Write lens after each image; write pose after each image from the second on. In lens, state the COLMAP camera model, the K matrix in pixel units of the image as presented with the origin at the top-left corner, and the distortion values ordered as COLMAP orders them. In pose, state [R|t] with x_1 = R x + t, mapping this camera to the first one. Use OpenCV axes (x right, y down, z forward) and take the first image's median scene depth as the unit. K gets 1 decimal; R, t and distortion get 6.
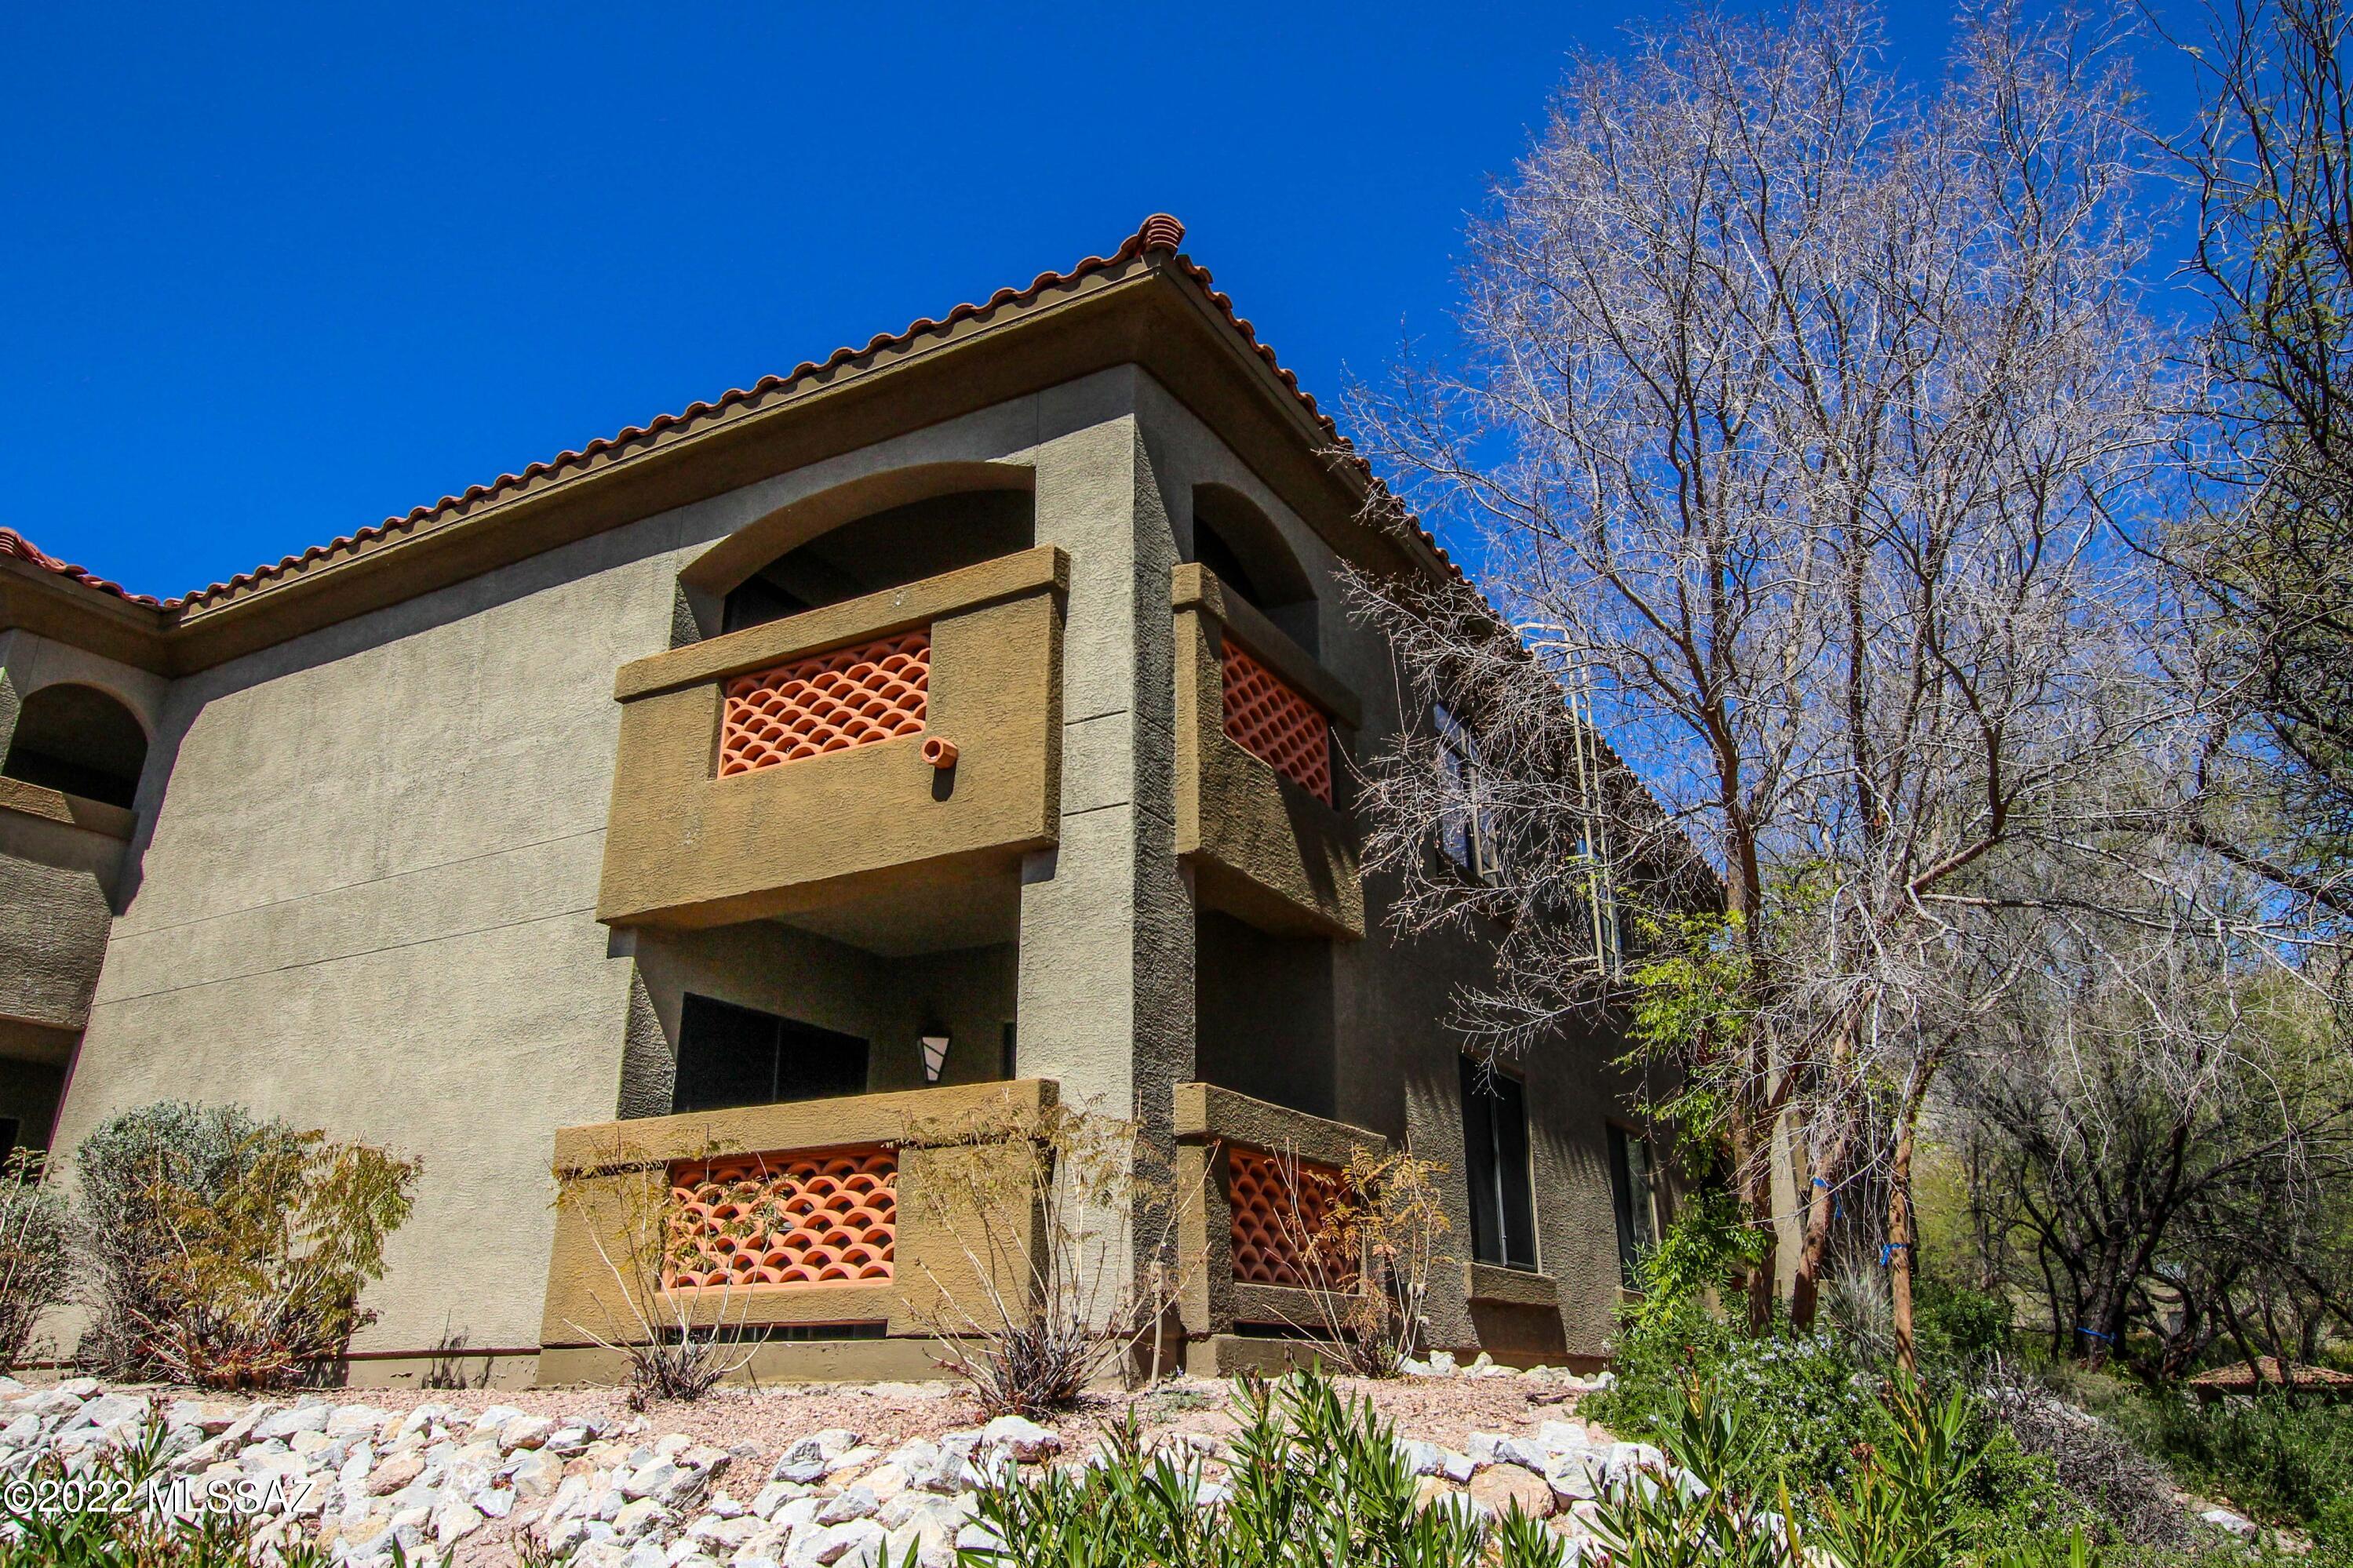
lens RADIAL K [[1592.6, 0, 1167.0], [0, 1592.6, 772.7], [0, 0, 1]] dist [0.003736, 0.013087]
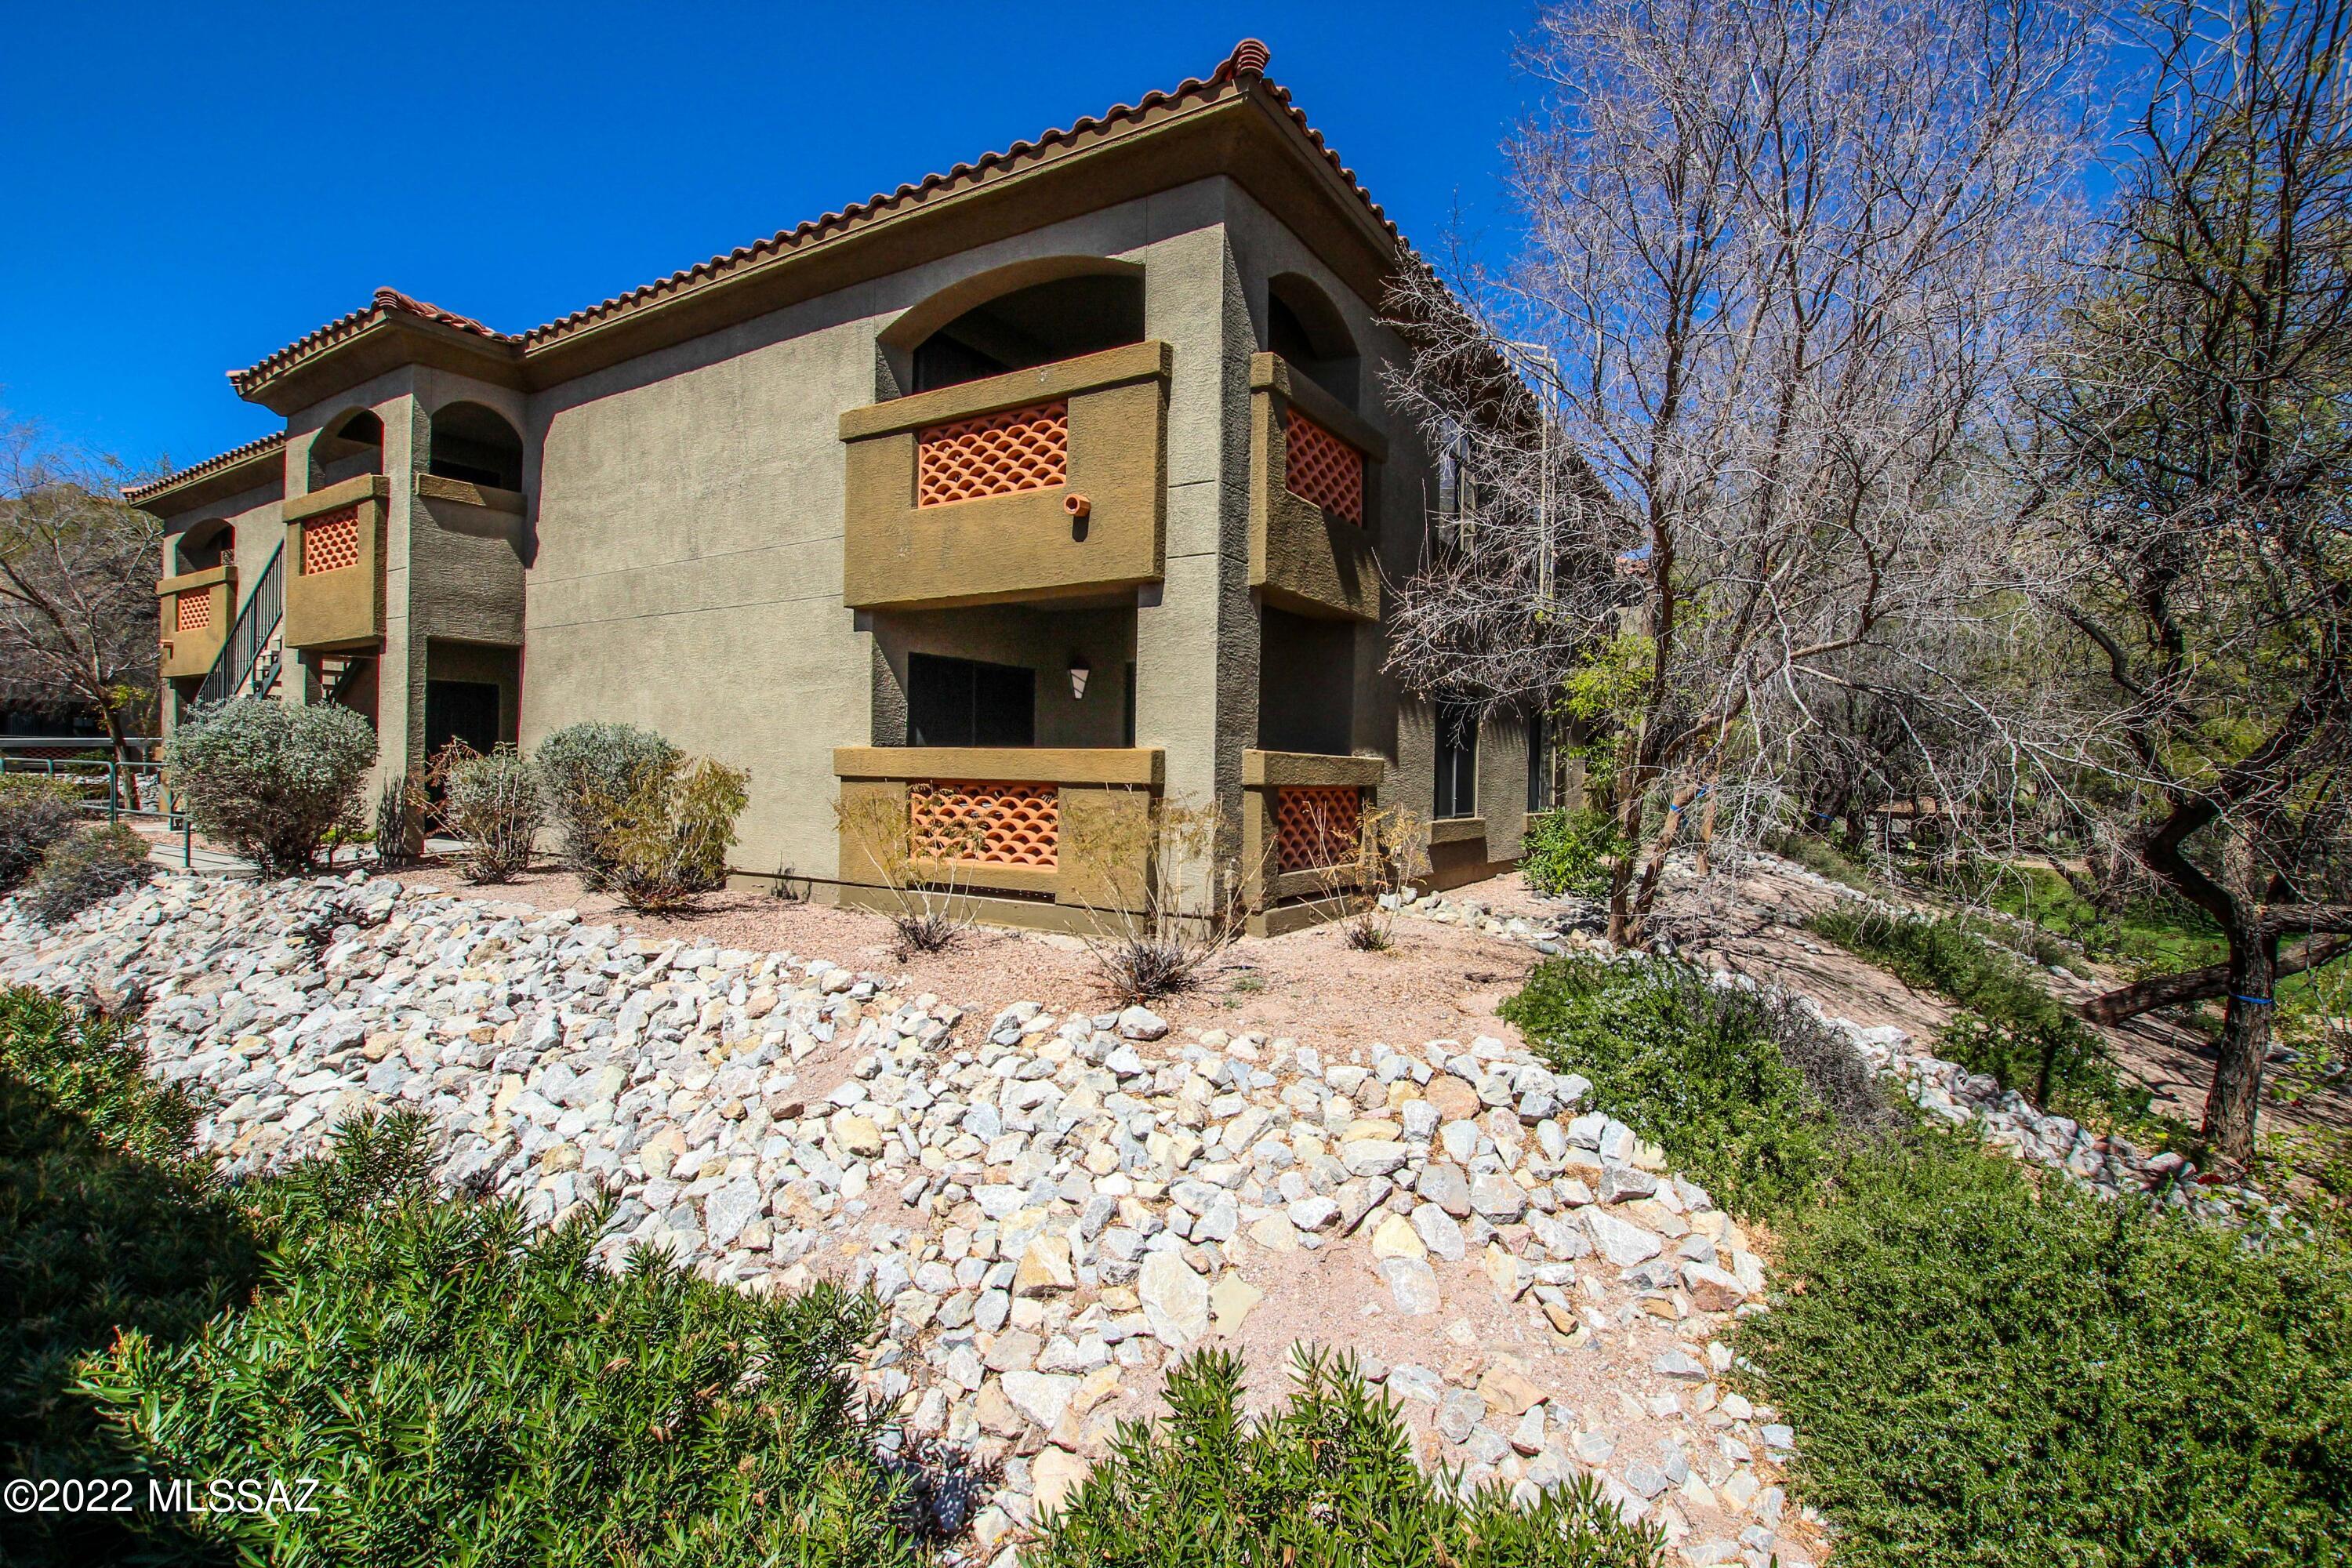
lens RADIAL K [[1057.5, 0, 1182.0], [0, 1057.5, 783.9], [0, 0, 1]] dist [-0.013329, 0.001095]
pose [[0.998840, 0.022641, -0.042492, -0.008561], [-0.005321, 0.929039, 0.369943, -0.121511], [0.047853, -0.369288, 0.928082, 0.072350]]
